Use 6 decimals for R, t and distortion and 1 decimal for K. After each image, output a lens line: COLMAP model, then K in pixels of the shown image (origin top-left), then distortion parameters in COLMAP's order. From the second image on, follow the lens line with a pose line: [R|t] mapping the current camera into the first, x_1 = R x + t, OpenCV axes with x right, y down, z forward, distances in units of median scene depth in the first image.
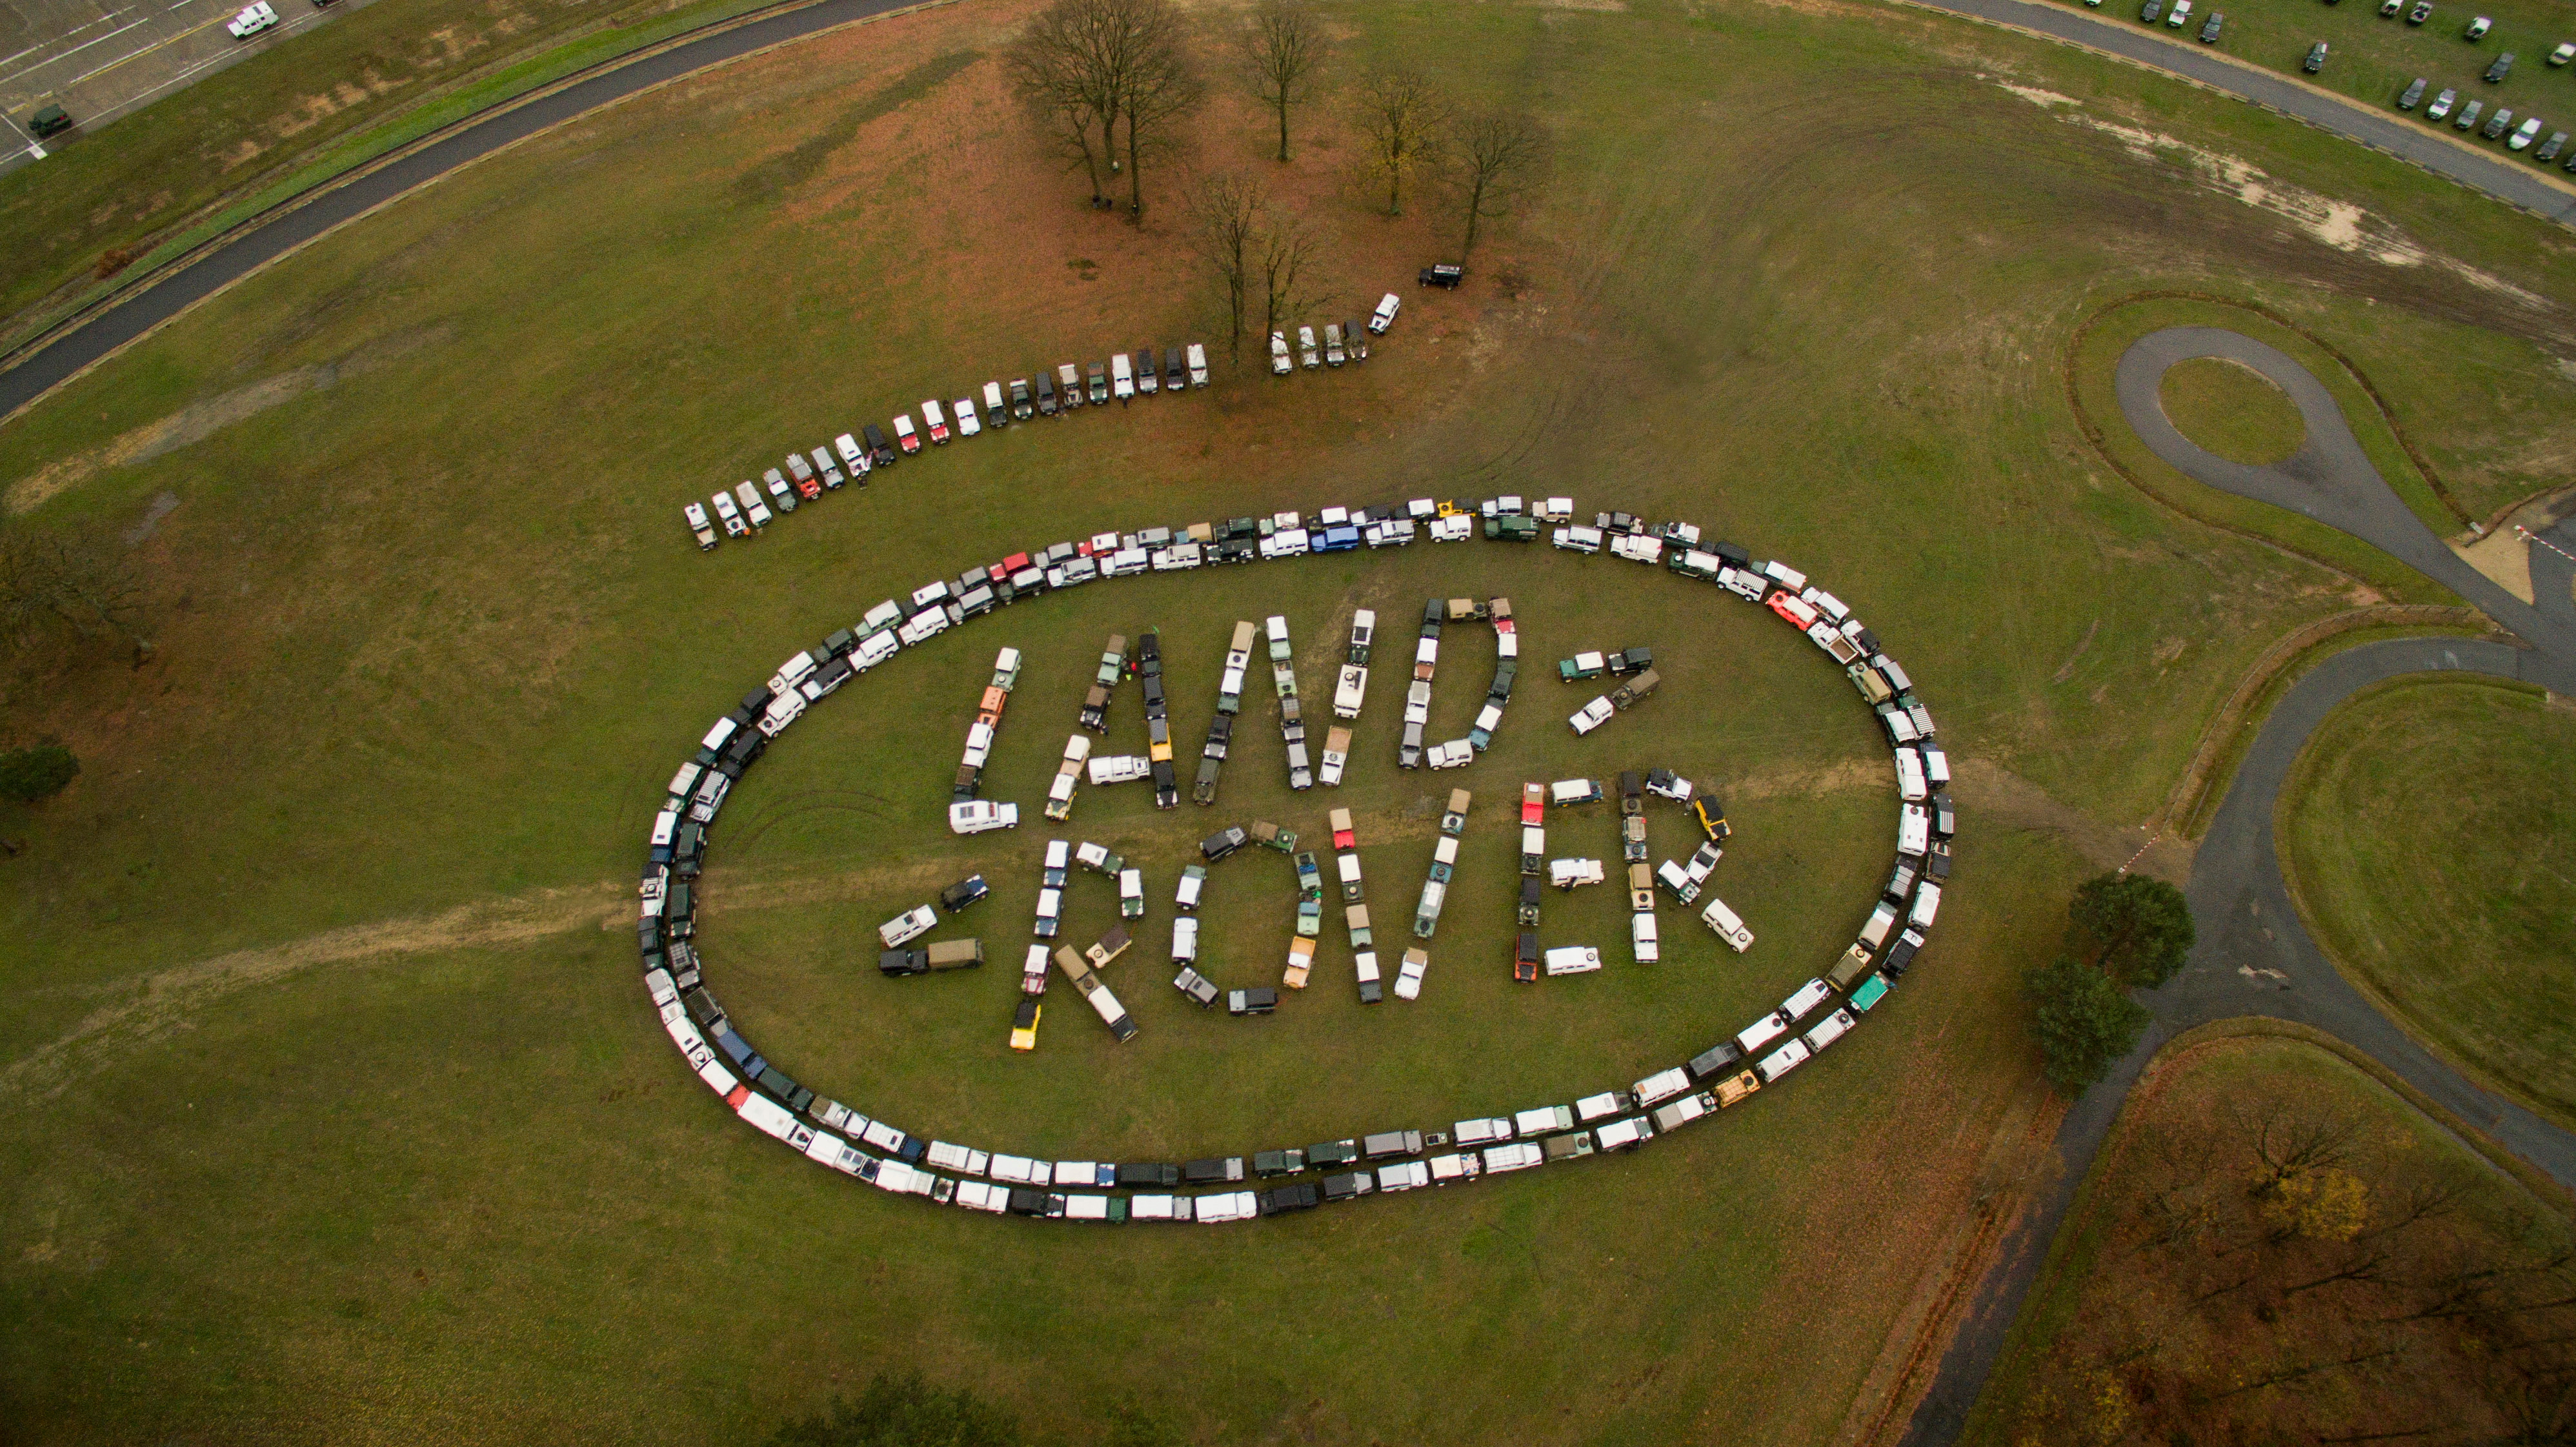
lens RADIAL K [[1486.7, 0, 1298.1], [0, 1486.7, 733.1], [0, 0, 1]] dist [-0.121243, 0.083041]
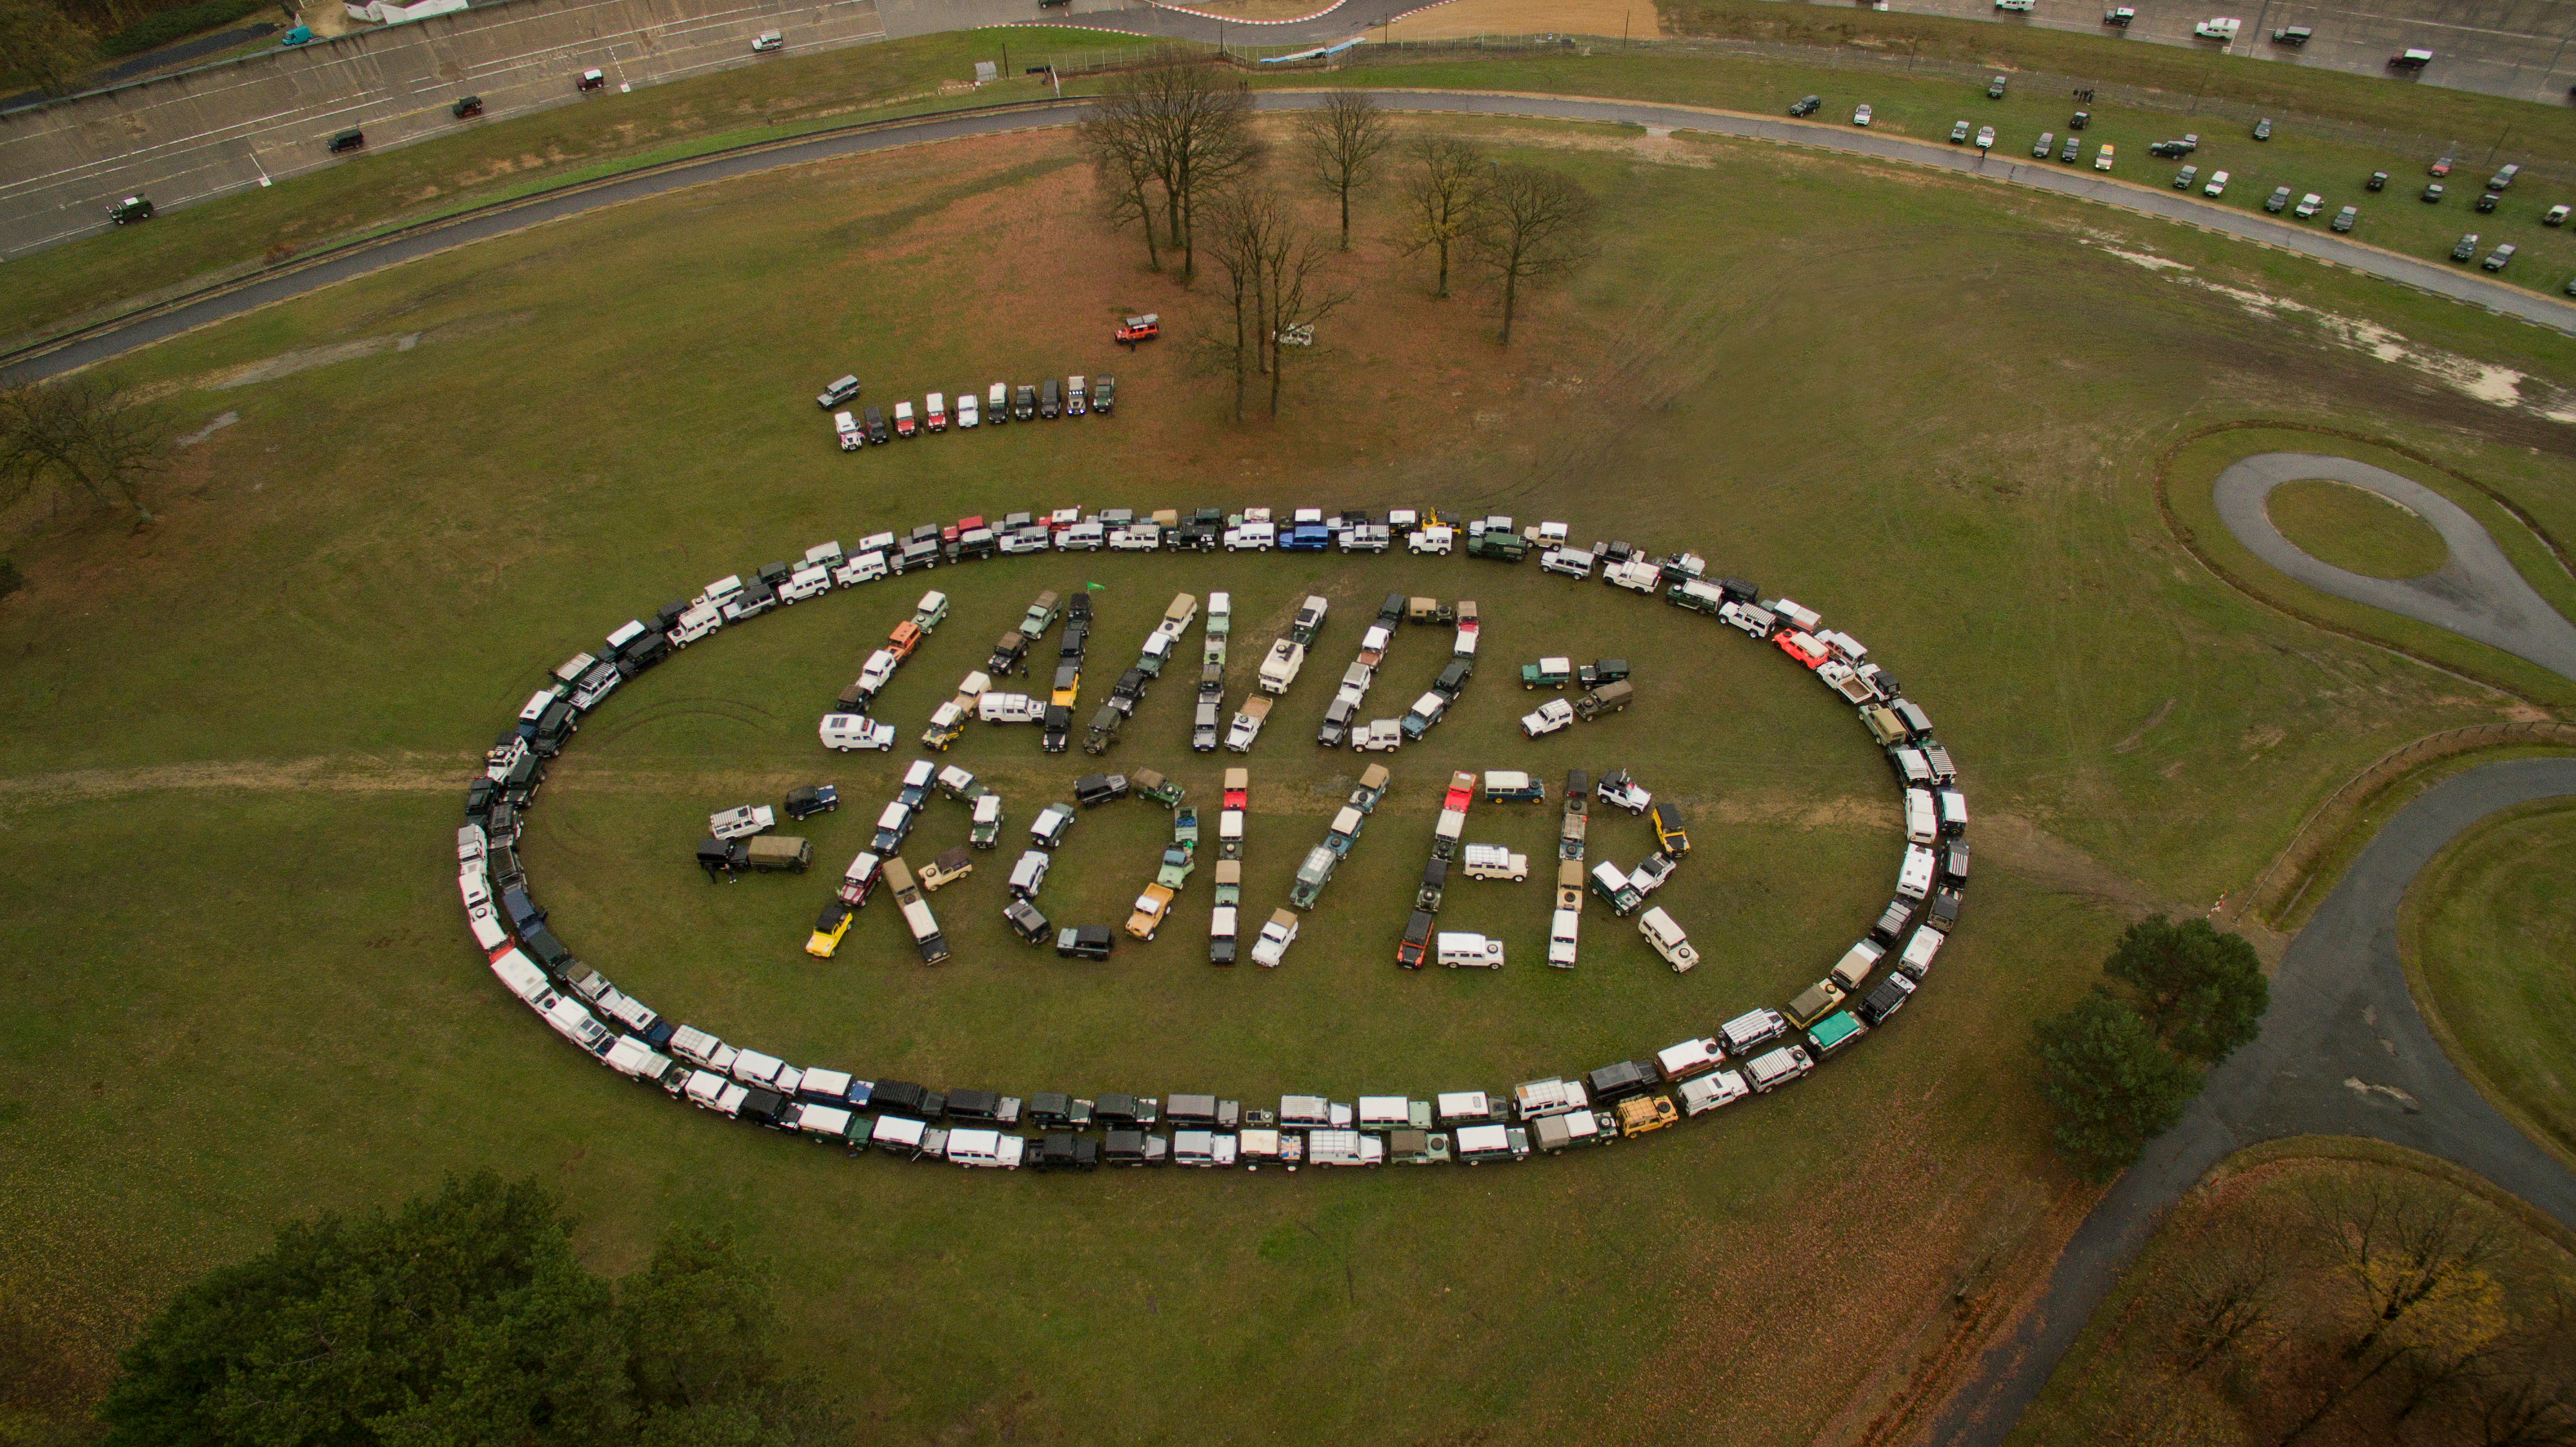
lens RADIAL K [[1486.7, 0, 1298.1], [0, 1486.7, 733.1], [0, 0, 1]] dist [-0.121243, 0.083041]
pose [[0.984259, 0.109556, -0.138675, 0.175208], [-0.141191, 0.959399, -0.244170, 0.230384], [0.106294, 0.259907, 0.959766, 0.146954]]
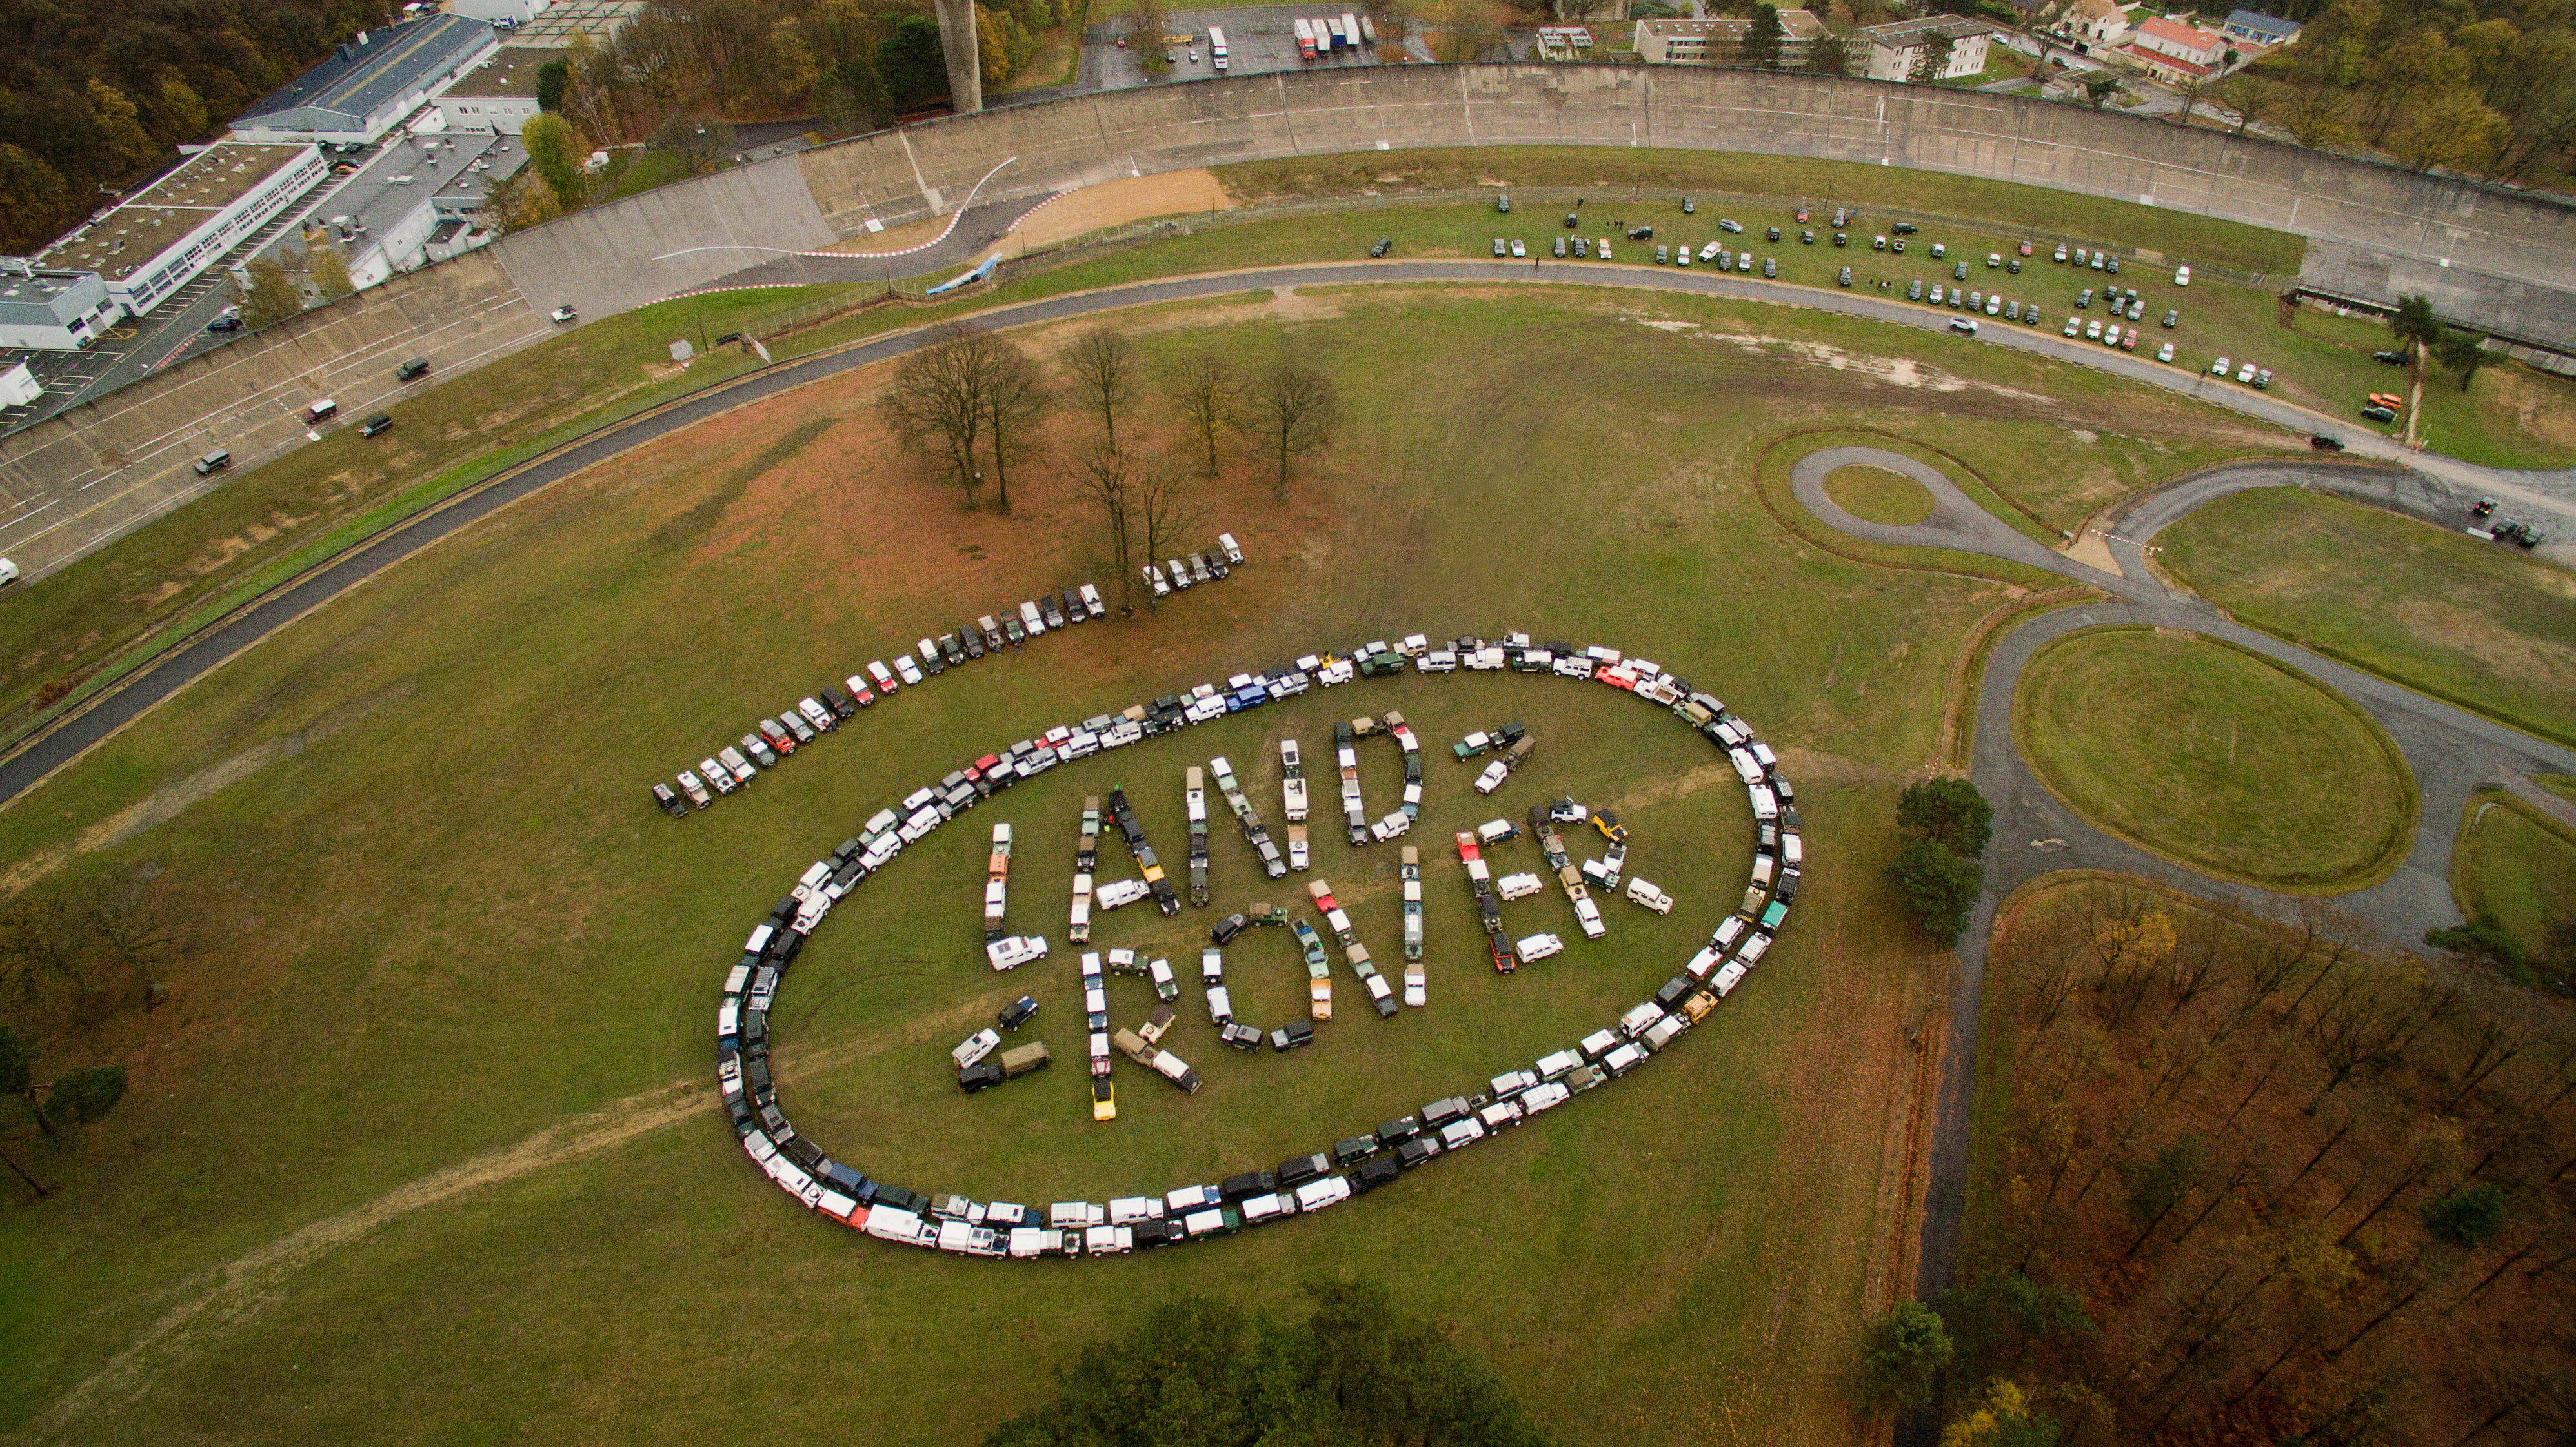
lens RADIAL K [[1486.7, 0, 1298.1], [0, 1486.7, 733.1], [0, 0, 1]] dist [-0.121243, 0.083041]
pose [[0.963209, -0.185172, 0.194784, -0.186711], [0.232705, 0.937215, -0.259764, 0.234243], [-0.134453, 0.295534, 0.945824, -0.147639]]
